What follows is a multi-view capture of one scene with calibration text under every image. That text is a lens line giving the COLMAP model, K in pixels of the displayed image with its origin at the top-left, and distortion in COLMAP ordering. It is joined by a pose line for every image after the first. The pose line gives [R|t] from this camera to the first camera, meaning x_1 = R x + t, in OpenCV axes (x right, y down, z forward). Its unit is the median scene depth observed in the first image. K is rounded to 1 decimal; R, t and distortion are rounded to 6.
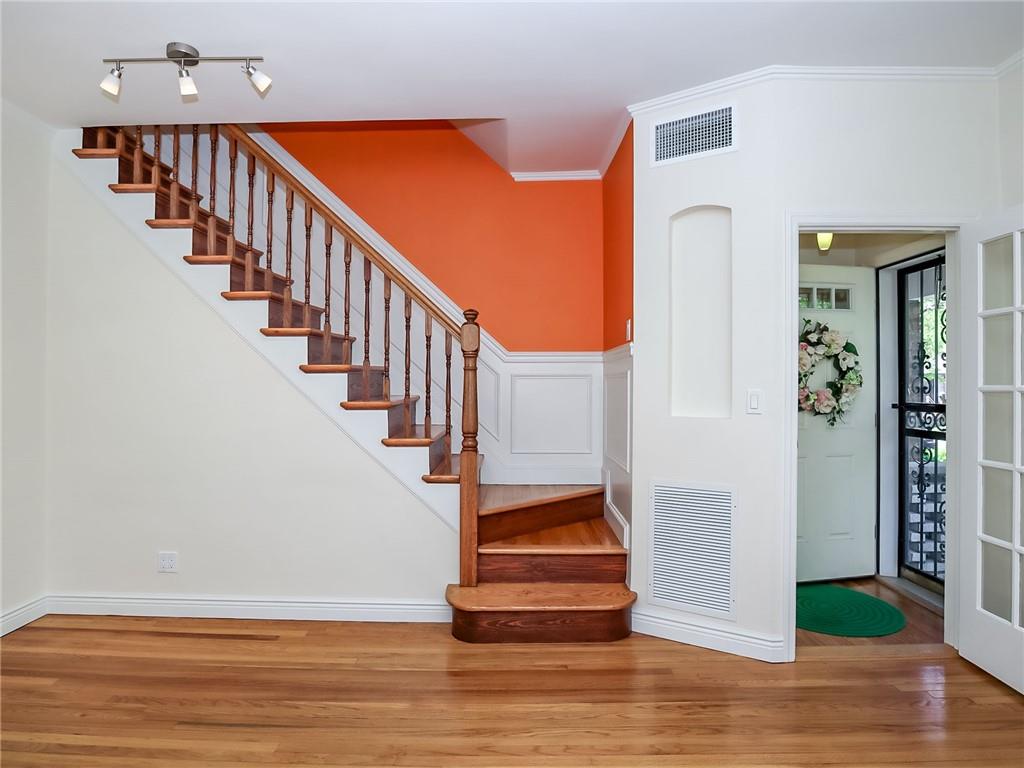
lens RADIAL K [[590.3, 0, 514.1], [0, 590.3, 382.4], [0, 0, 1]] dist [-0.041909, 0.013254]
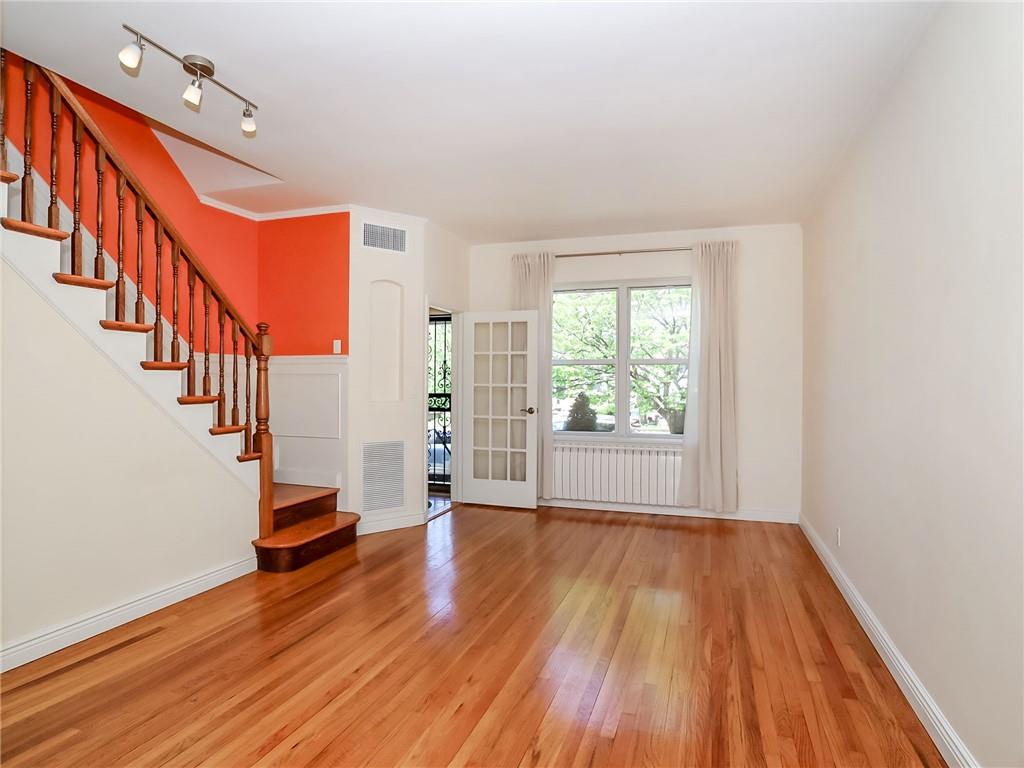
lens RADIAL K [[590.3, 0, 514.1], [0, 590.3, 382.4], [0, 0, 1]] dist [-0.041909, 0.013254]
pose [[0.296824, 0.004358, 0.954922, -1.127283], [-0.002142, 0.999990, -0.003898, 0.010452], [-0.954930, -0.000888, 0.296830, 0.106205]]
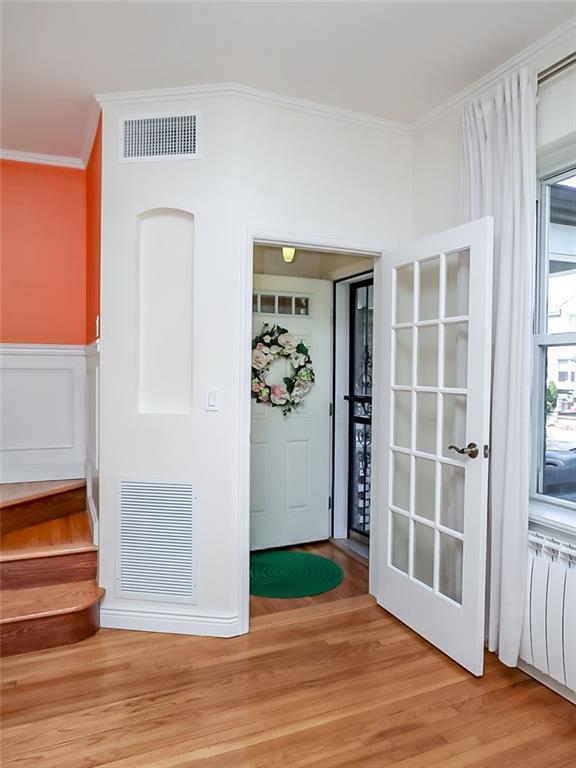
lens RADIAL K [[545.3, 0, 289.6], [0, 545.3, 378.9], [0, 0, 1]] dist [0.002407, -0.001356]
pose [[0.908209, 0.004292, 0.418494, 0.105943], [-0.009912, 0.999888, 0.011257, -0.011873], [-0.418399, -0.014372, 0.908150, 0.029648]]
